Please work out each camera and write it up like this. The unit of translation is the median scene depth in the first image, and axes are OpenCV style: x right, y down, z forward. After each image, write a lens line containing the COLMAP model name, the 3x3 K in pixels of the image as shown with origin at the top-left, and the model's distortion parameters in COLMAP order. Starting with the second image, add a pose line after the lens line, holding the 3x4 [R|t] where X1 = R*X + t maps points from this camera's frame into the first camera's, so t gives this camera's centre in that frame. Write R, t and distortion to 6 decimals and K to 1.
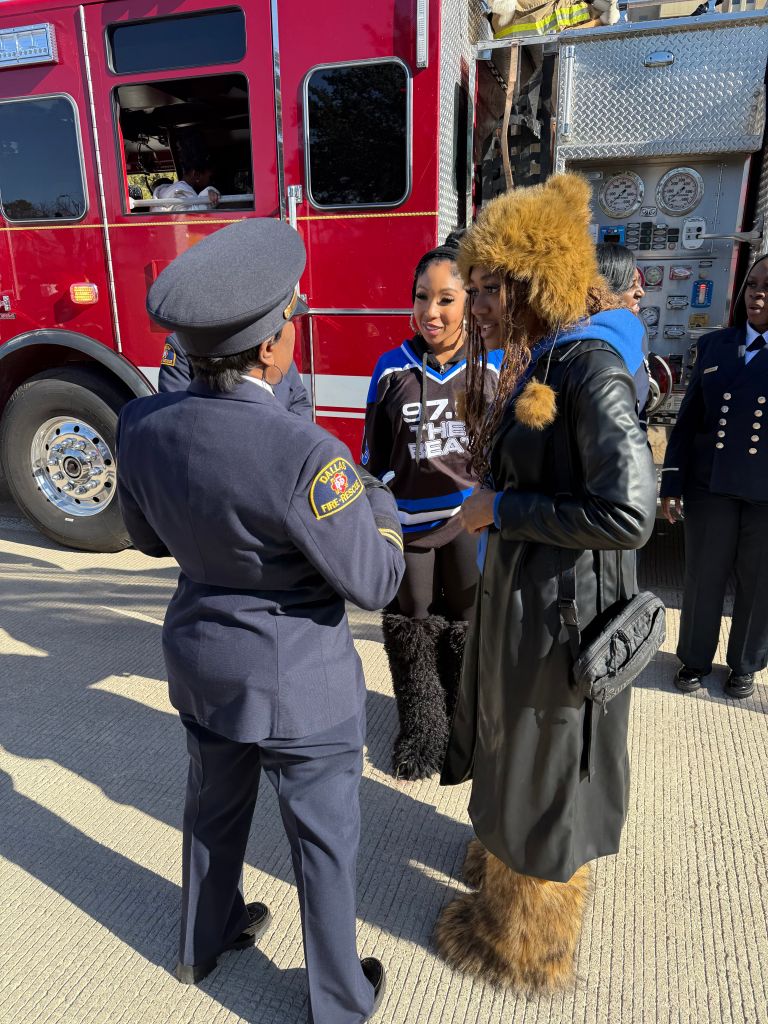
lens RADIAL K [[718.9, 0, 375.1], [0, 718.9, 509.8], [0, 0, 1]] dist [0.045292, -0.053249]
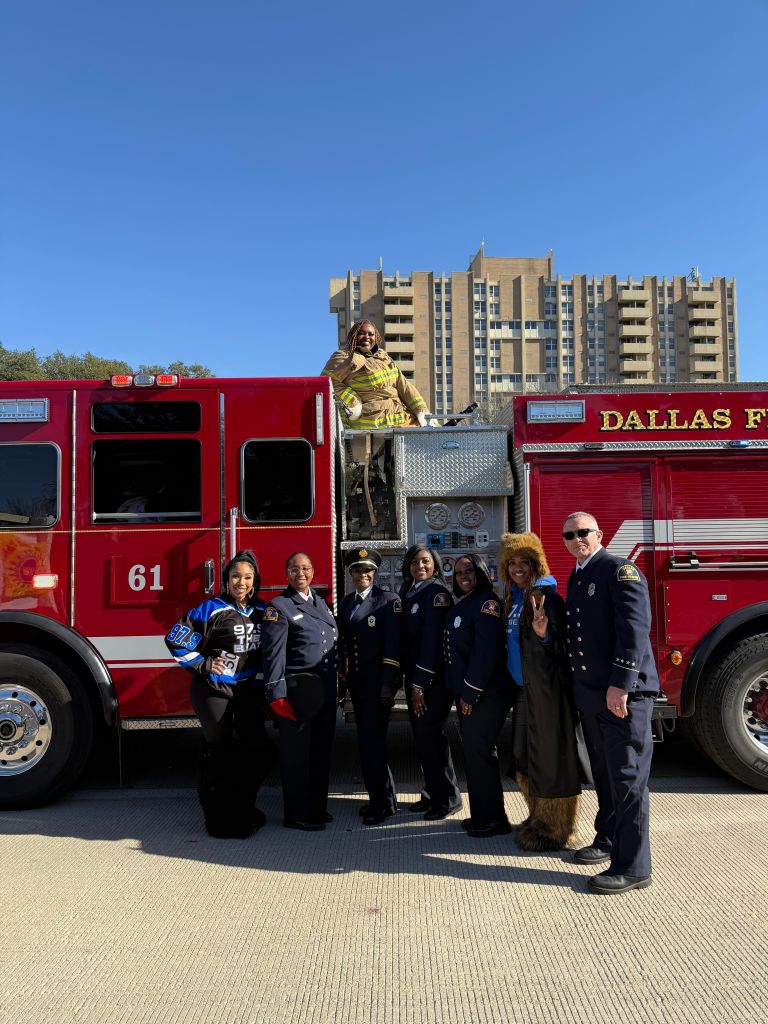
lens RADIAL K [[718.9, 0, 375.1], [0, 718.9, 509.8], [0, 0, 1]] dist [0.045292, -0.053249]
pose [[0.946801, 0.010432, 0.321650, -0.314105], [0.108316, 0.930832, -0.349026, 0.103321], [-0.303043, 0.365298, 0.880183, -0.388762]]
